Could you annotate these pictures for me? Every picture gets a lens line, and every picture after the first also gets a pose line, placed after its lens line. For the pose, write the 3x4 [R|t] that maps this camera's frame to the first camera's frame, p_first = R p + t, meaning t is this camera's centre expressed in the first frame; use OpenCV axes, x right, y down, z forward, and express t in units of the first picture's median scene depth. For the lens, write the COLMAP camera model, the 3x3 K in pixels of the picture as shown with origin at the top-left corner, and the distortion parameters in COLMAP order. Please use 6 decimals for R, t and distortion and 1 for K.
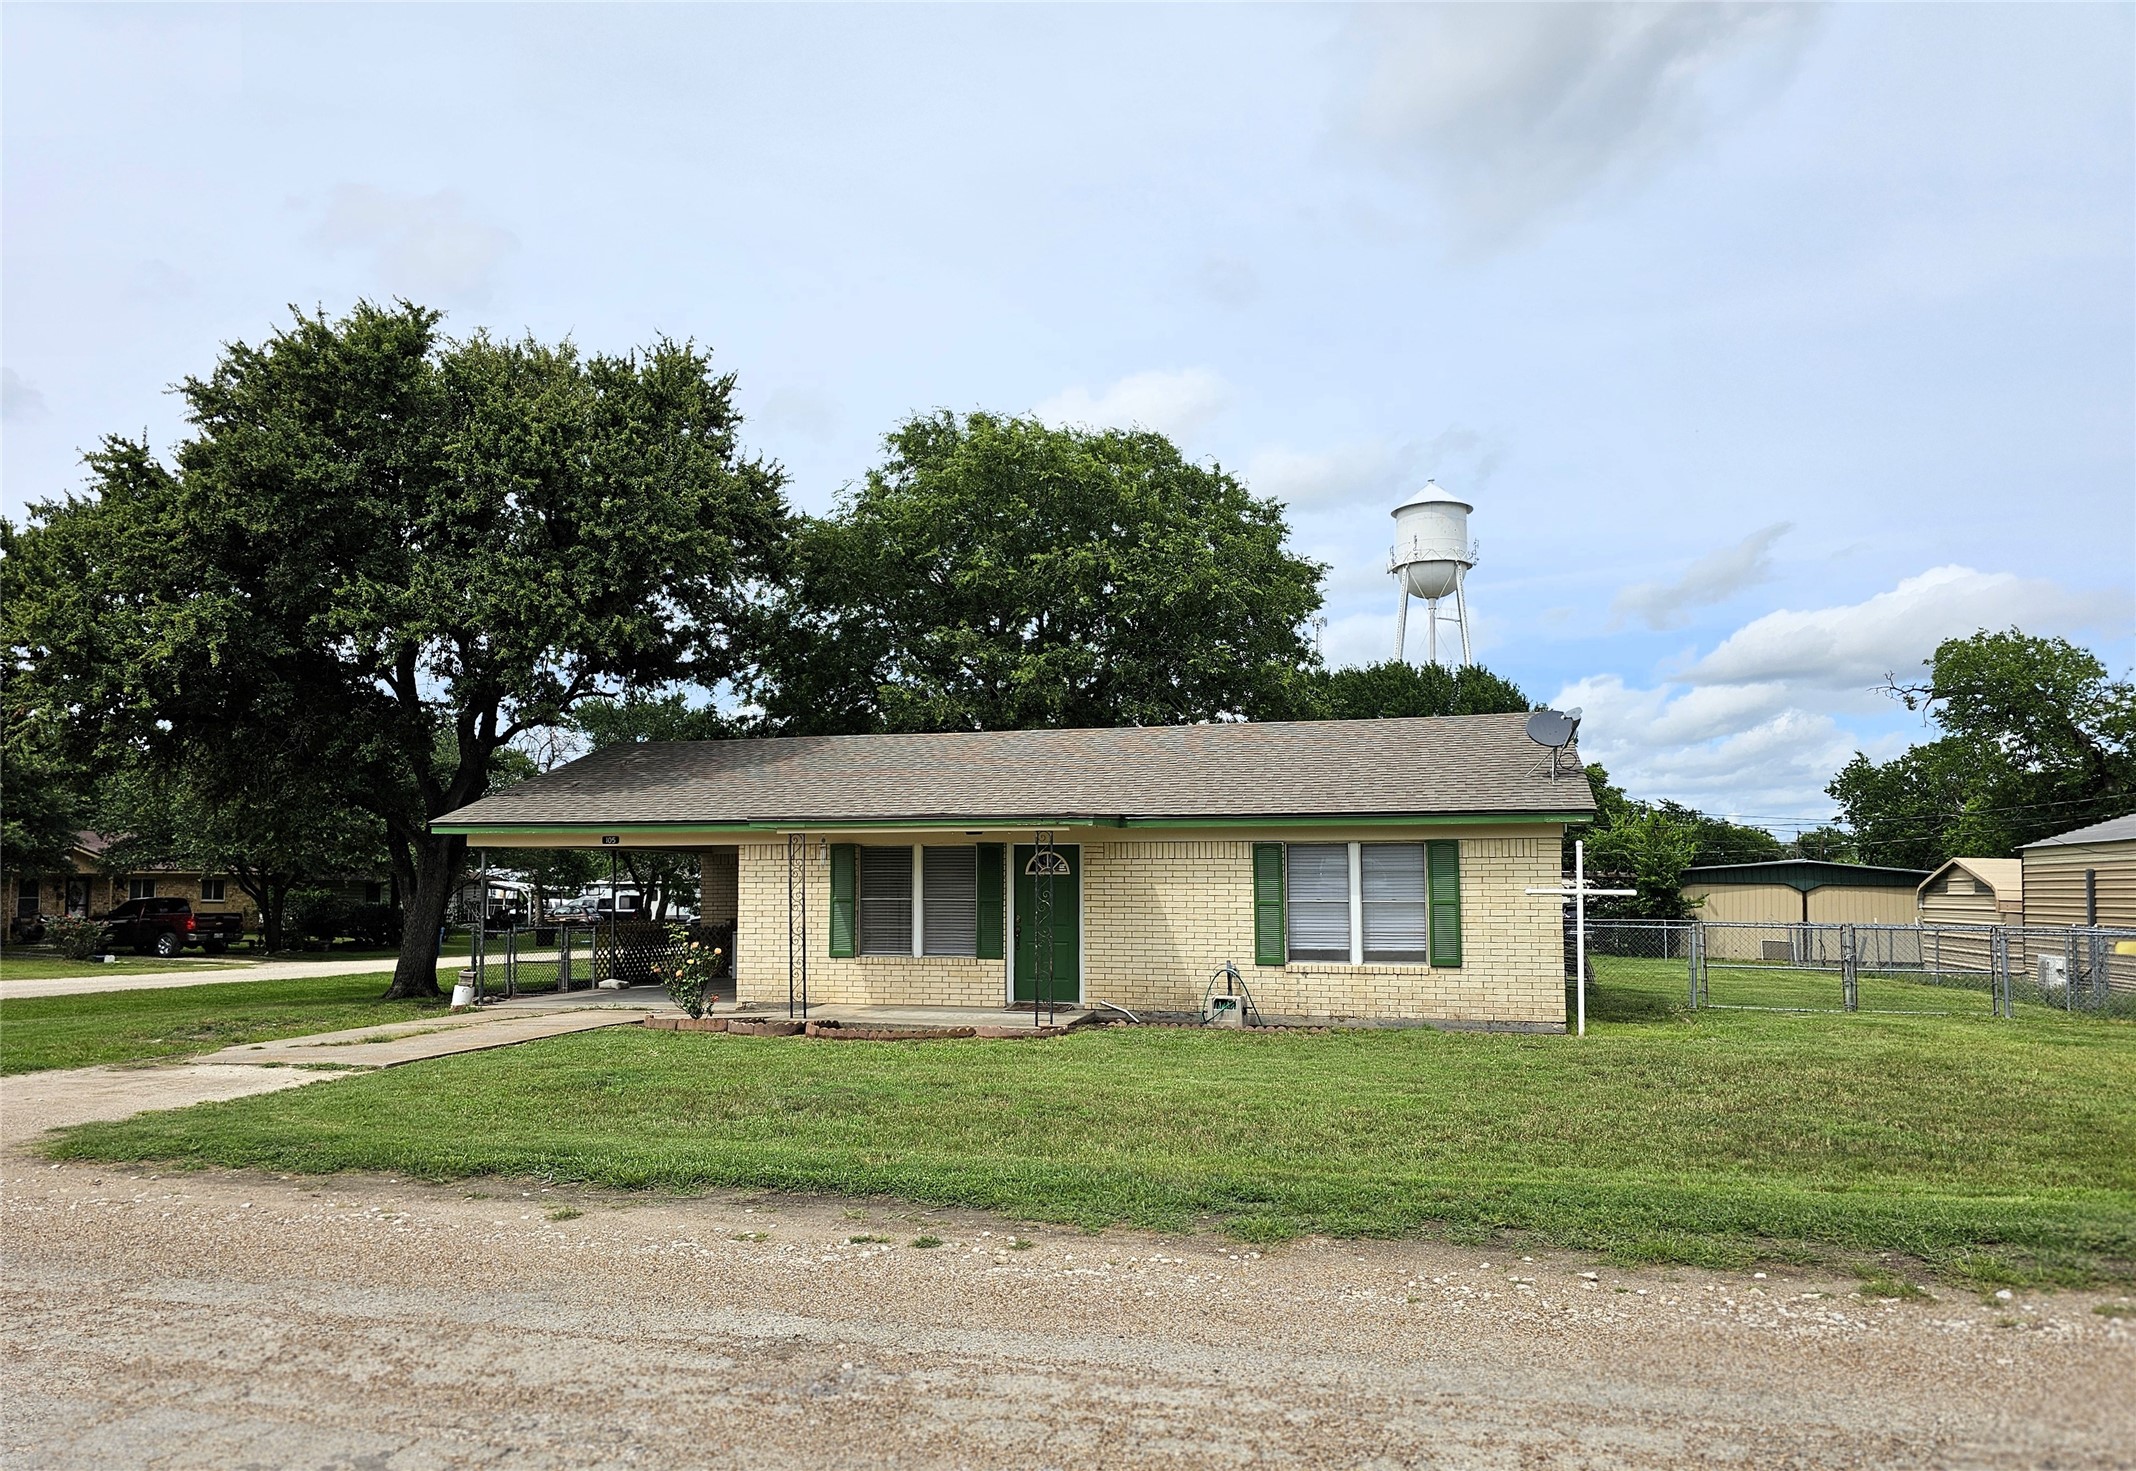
lens RADIAL K [[1534.0, 0, 1043.0], [0, 1534.0, 754.7], [0, 0, 1]] dist [0.049644, -0.030152]
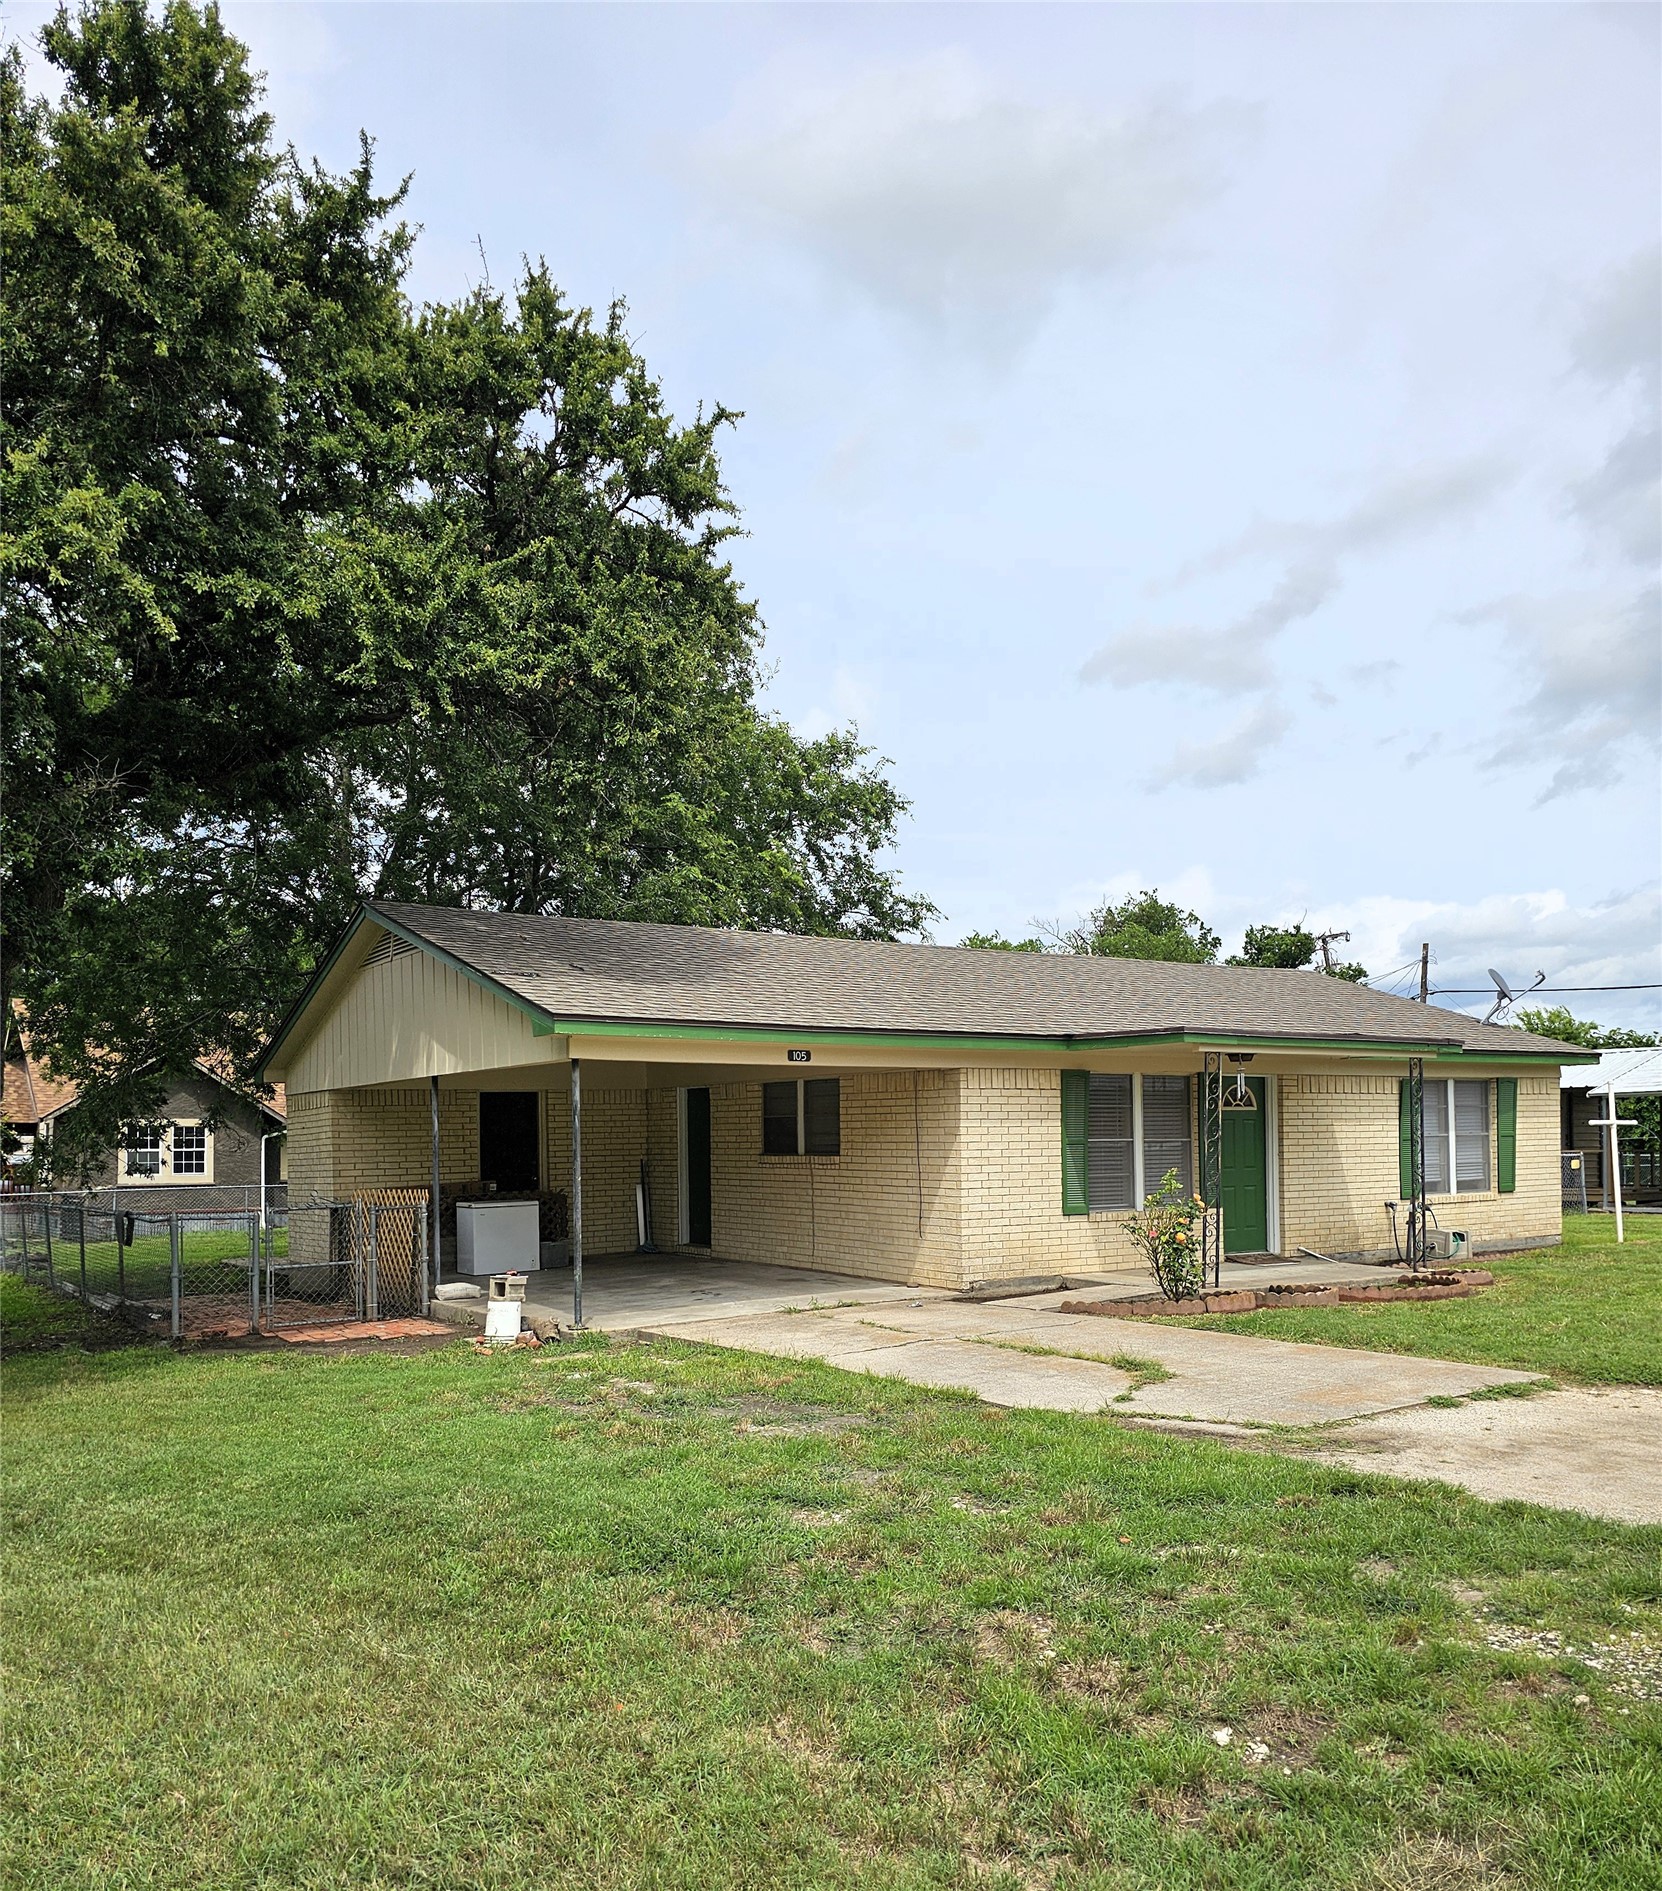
lens RADIAL K [[1541.5, 0, 842.1], [0, 1541.5, 1086.7], [0, 0, 1]] dist [0.084292, -0.089358]
pose [[0.625624, 0.019305, 0.779886, -0.839077], [-0.048376, 0.998730, 0.014085, 0.063524], [-0.778623, -0.046540, 0.625763, 0.619993]]
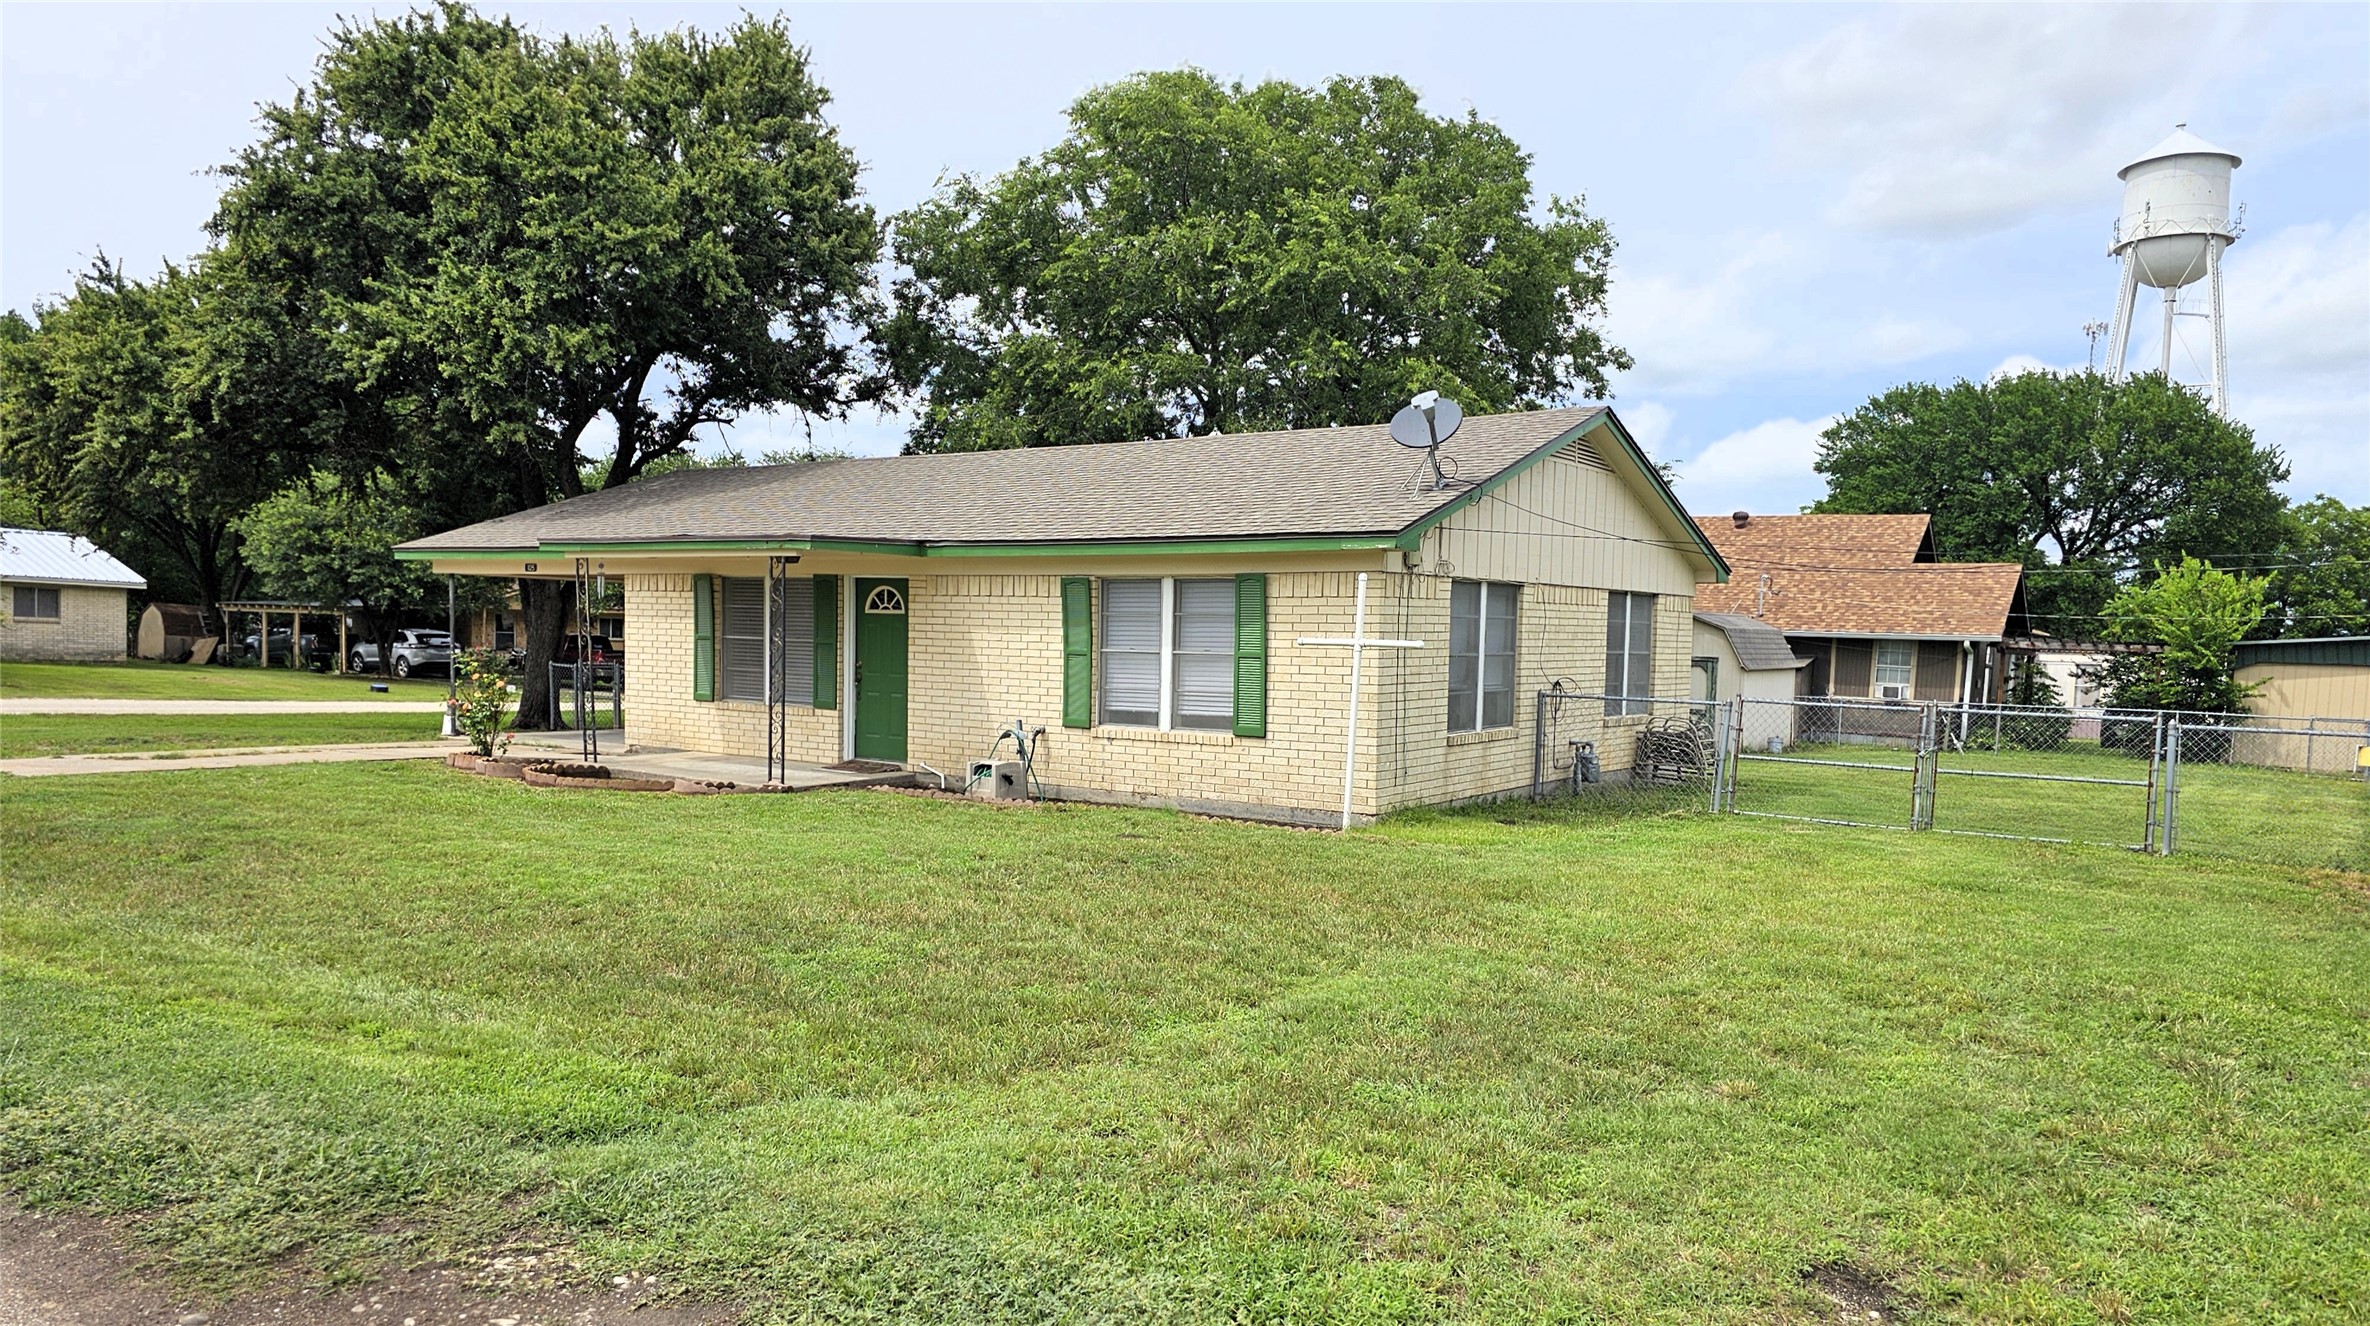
lens RADIAL K [[1703.8, 0, 1152.3], [0, 1703.8, 716.3], [0, 0, 1]] dist [0.003095, -0.003114]
pose [[0.937610, 0.041227, -0.345236, 0.471304], [0.001534, 0.992445, 0.122679, 0.019625], [0.347685, -0.115555, 0.930463, 0.166921]]
